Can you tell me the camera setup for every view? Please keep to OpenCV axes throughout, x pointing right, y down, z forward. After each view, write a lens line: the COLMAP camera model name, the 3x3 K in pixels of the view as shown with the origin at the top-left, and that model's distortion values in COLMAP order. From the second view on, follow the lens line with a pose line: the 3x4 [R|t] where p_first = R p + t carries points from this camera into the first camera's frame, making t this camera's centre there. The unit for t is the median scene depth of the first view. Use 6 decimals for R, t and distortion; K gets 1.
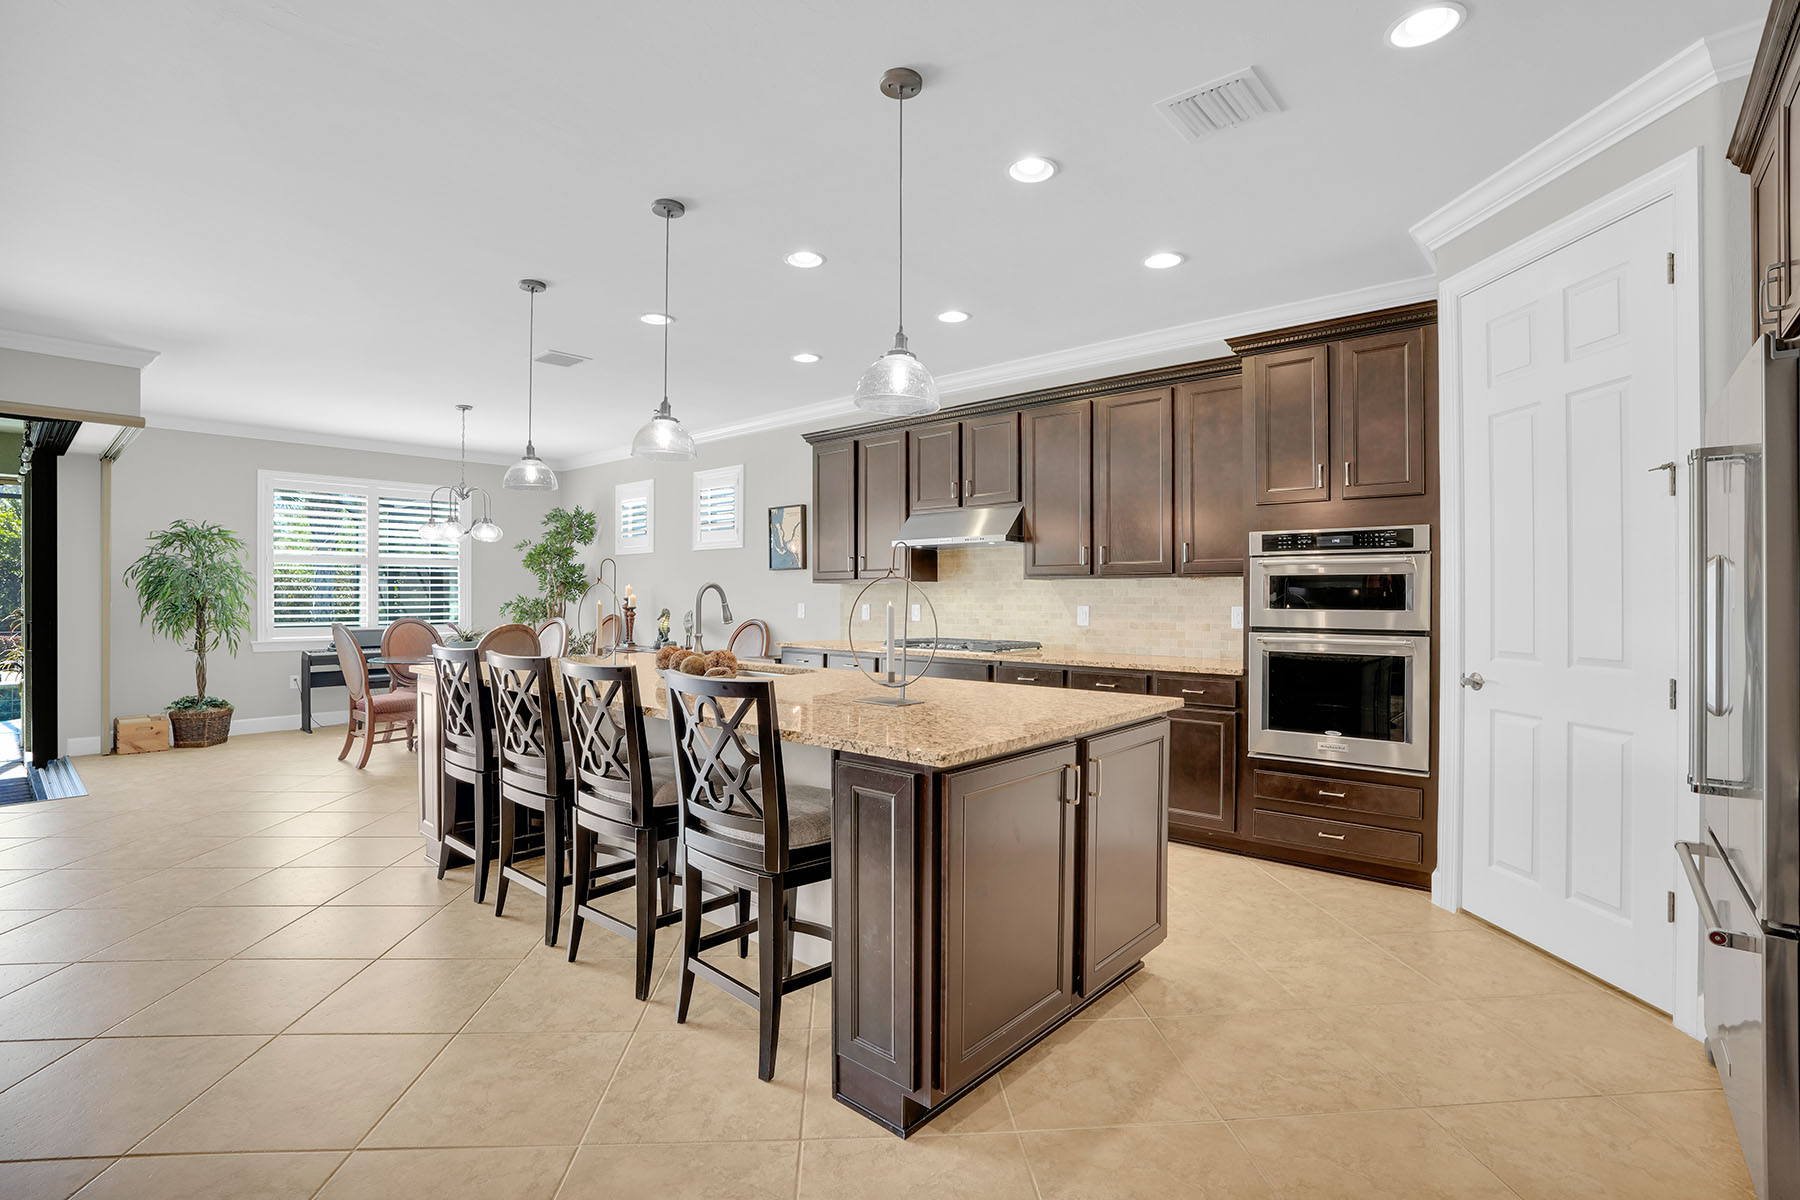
lens RADIAL K [[855.8, 0, 899.9], [0, 855.8, 599.5], [0, 0, 1]] dist [-0.034744, 0.003202]
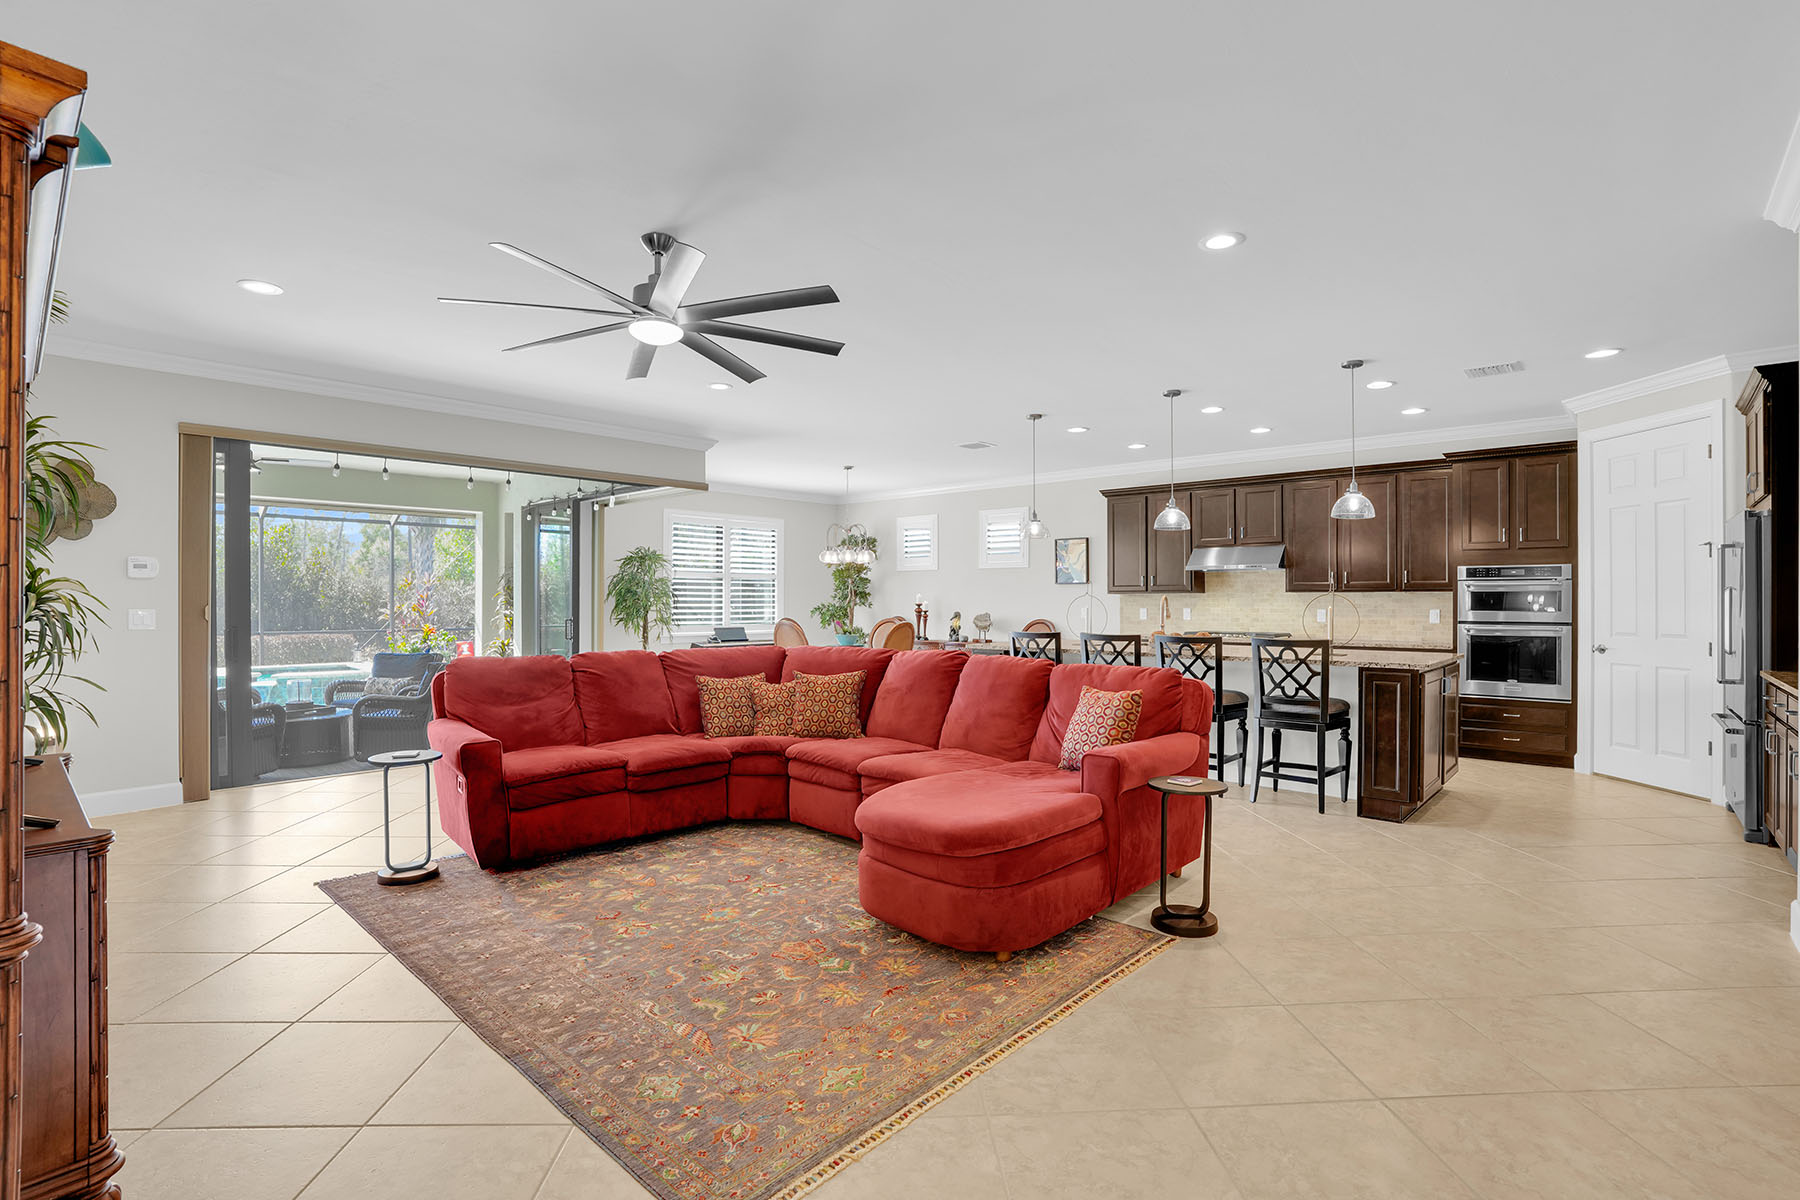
lens RADIAL K [[855.8, 0, 903.7], [0, 855.8, 603.7], [0, 0, 1]] dist [-0.034744, 0.003202]
pose [[0.999960, 0.001567, -0.008754, -0.727599], [-0.001584, 0.999997, -0.001951, 0.002071], [0.008751, 0.001965, 0.999960, -0.746925]]
